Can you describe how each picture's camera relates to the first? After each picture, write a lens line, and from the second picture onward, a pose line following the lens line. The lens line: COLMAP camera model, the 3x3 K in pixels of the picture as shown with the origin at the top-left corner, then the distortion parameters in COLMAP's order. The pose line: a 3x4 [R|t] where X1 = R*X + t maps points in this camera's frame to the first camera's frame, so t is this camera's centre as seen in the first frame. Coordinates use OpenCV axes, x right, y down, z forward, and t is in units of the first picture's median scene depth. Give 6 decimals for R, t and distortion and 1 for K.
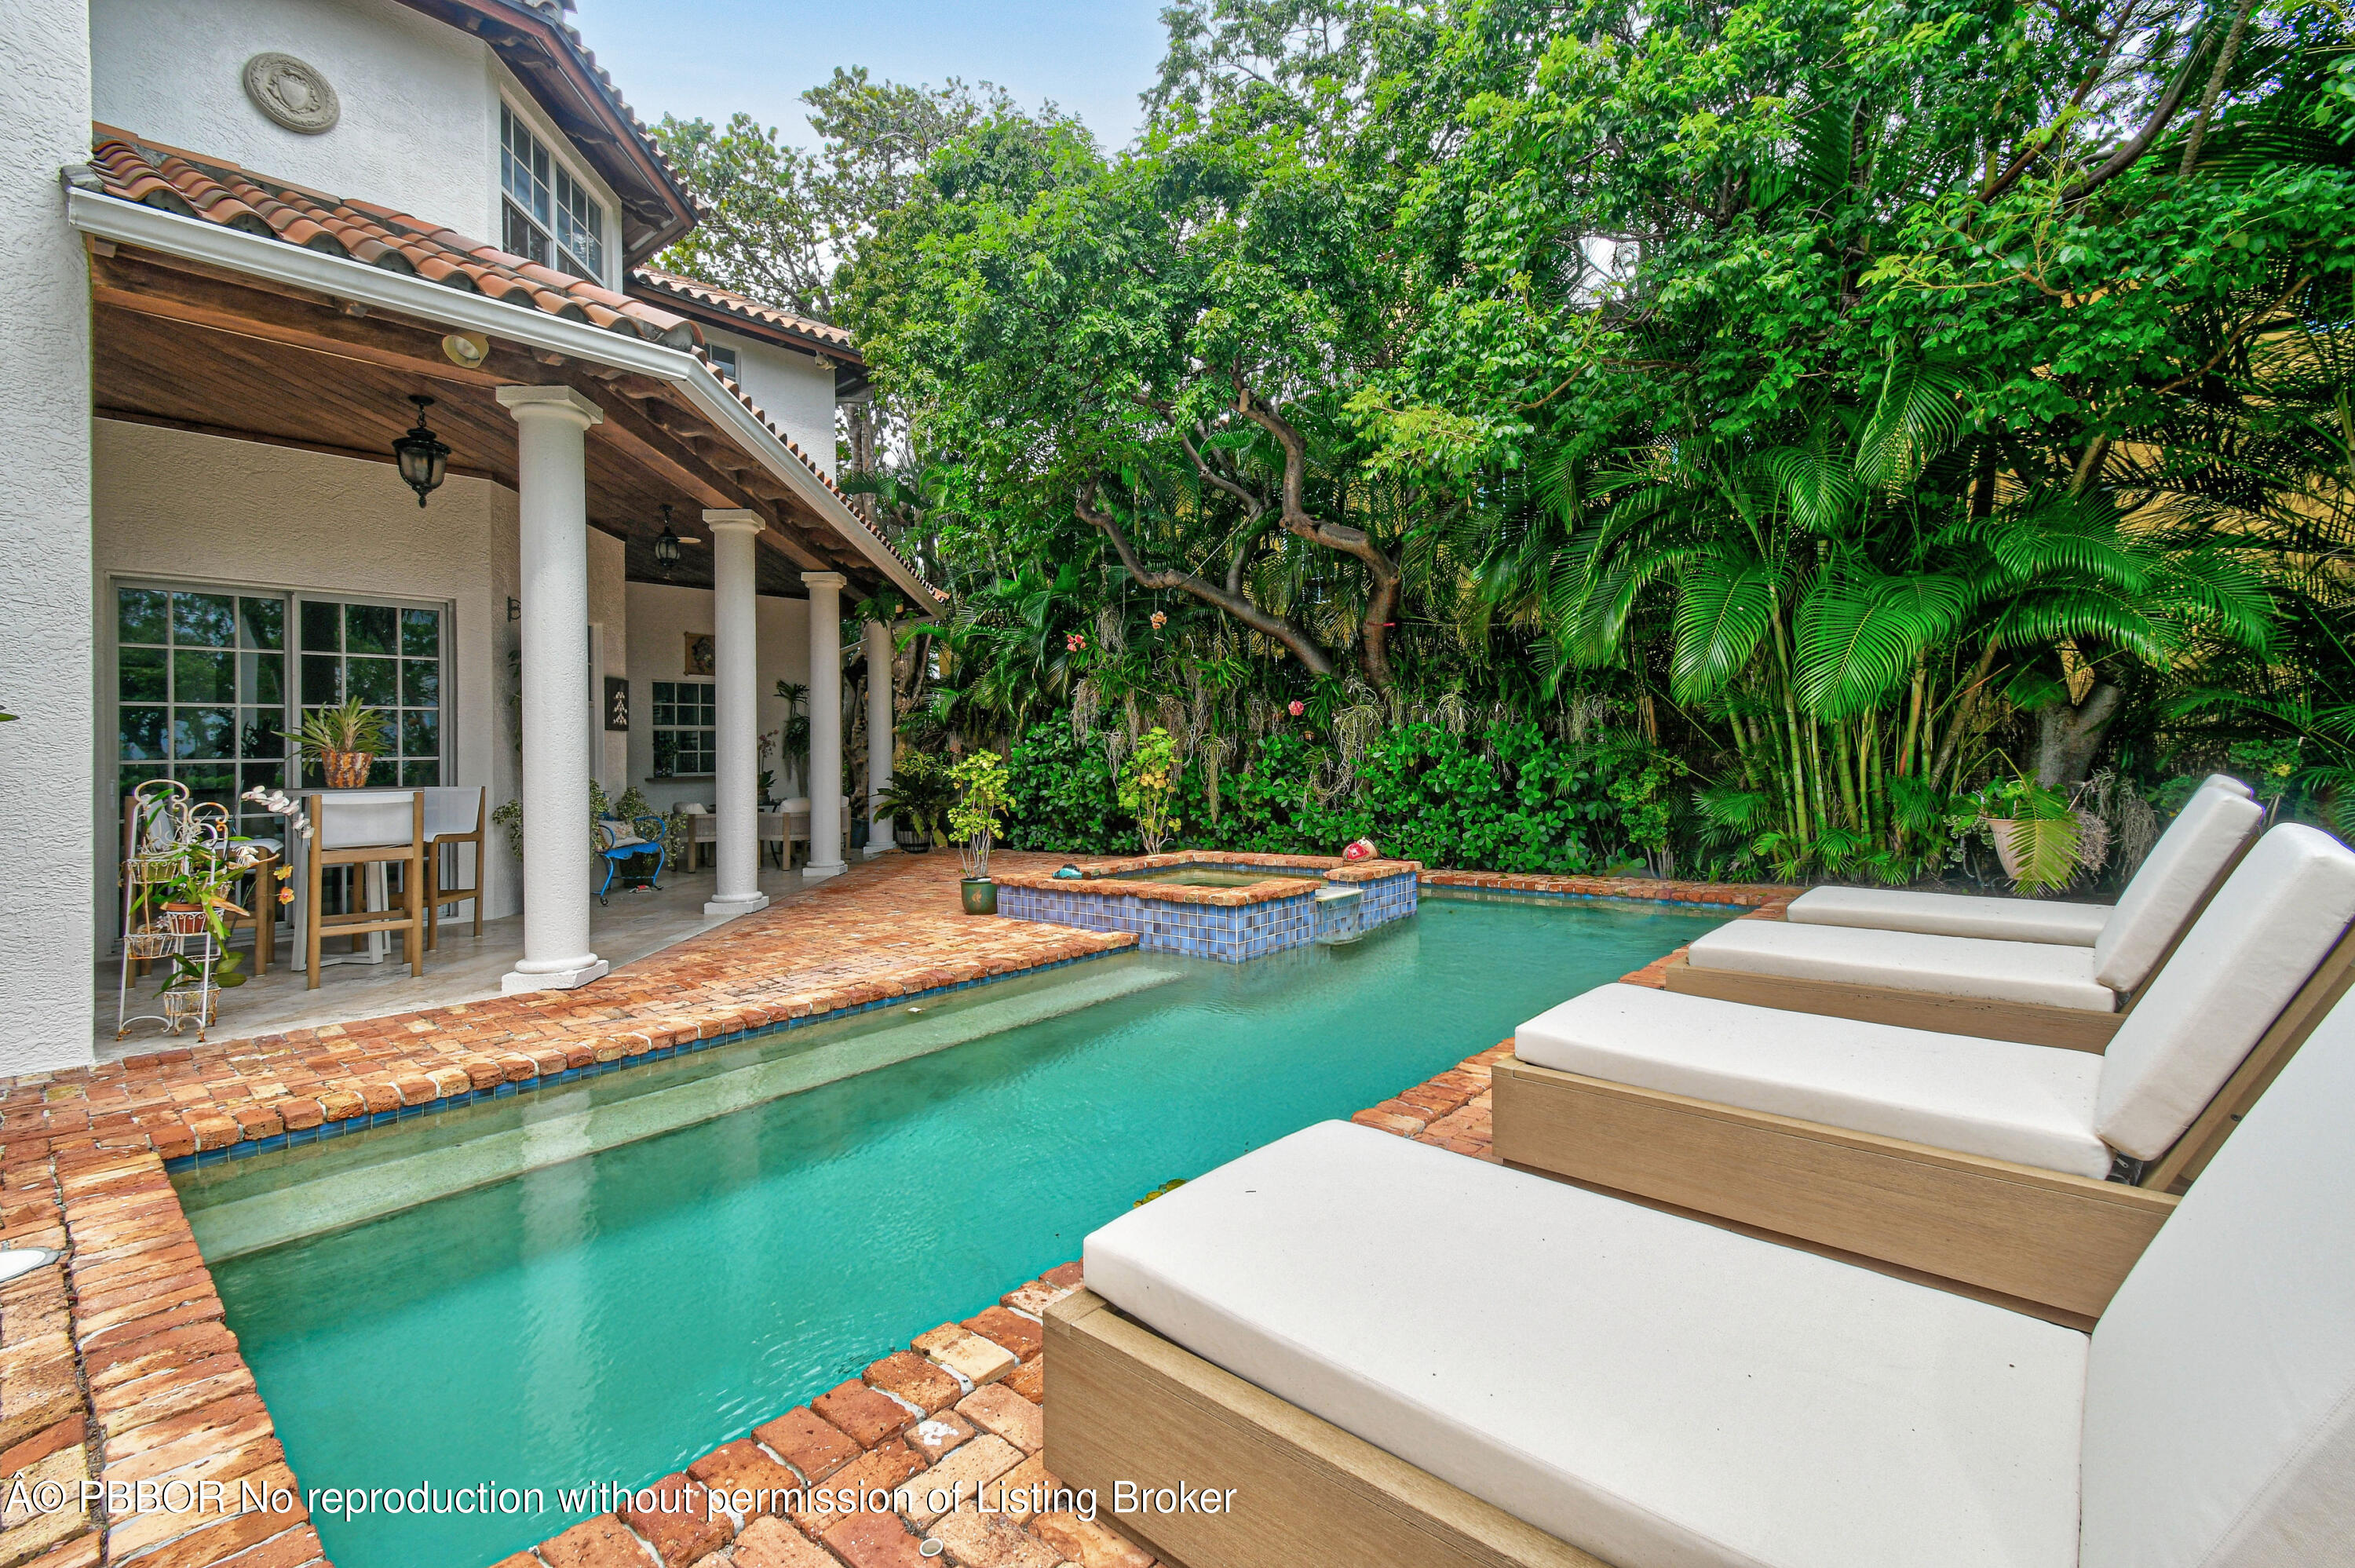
lens RADIAL K [[1033.8, 0, 1177.5], [0, 1033.8, 784.0], [0, 0, 1]] dist [-0.014505, -0.009695]
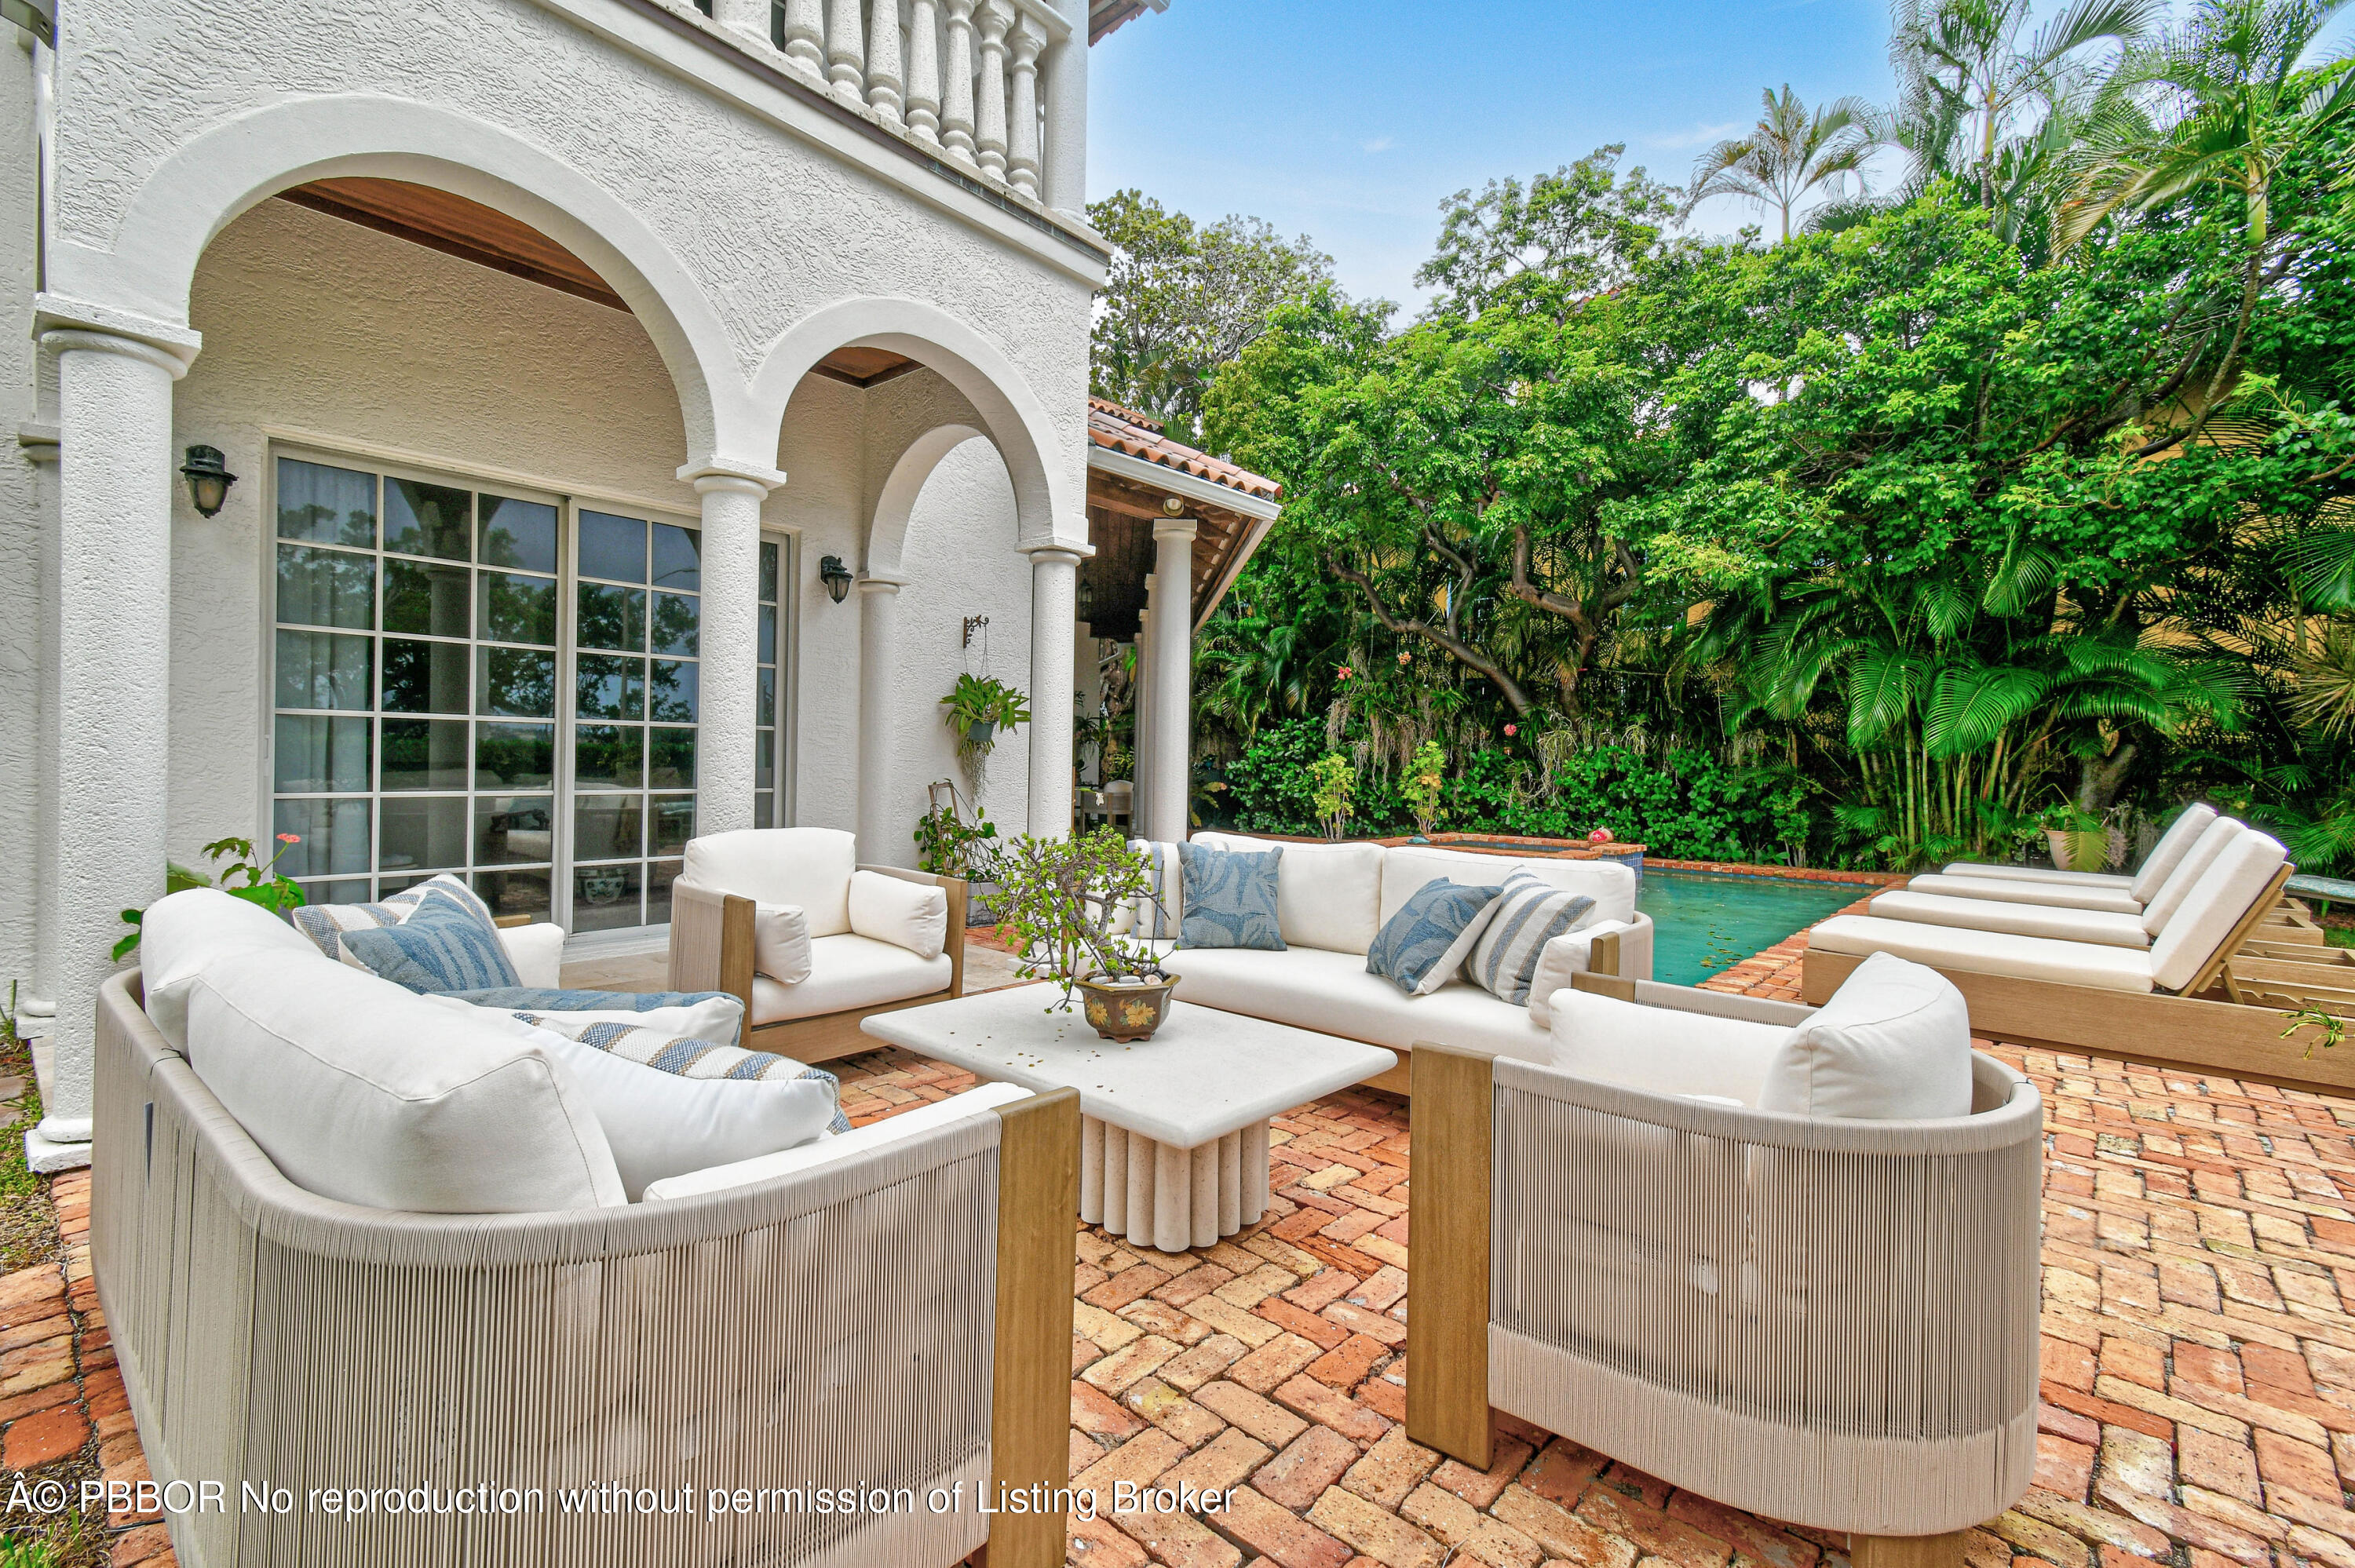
lens RADIAL K [[1033.8, 0, 1177.5], [0, 1033.8, 784.0], [0, 0, 1]] dist [-0.014505, -0.009695]
pose [[0.999026, 0.044037, 0.002885, -0.415170], [-0.044032, 0.999028, -0.001919, 0.021776], [-0.002967, 0.001790, 0.999994, -0.416847]]
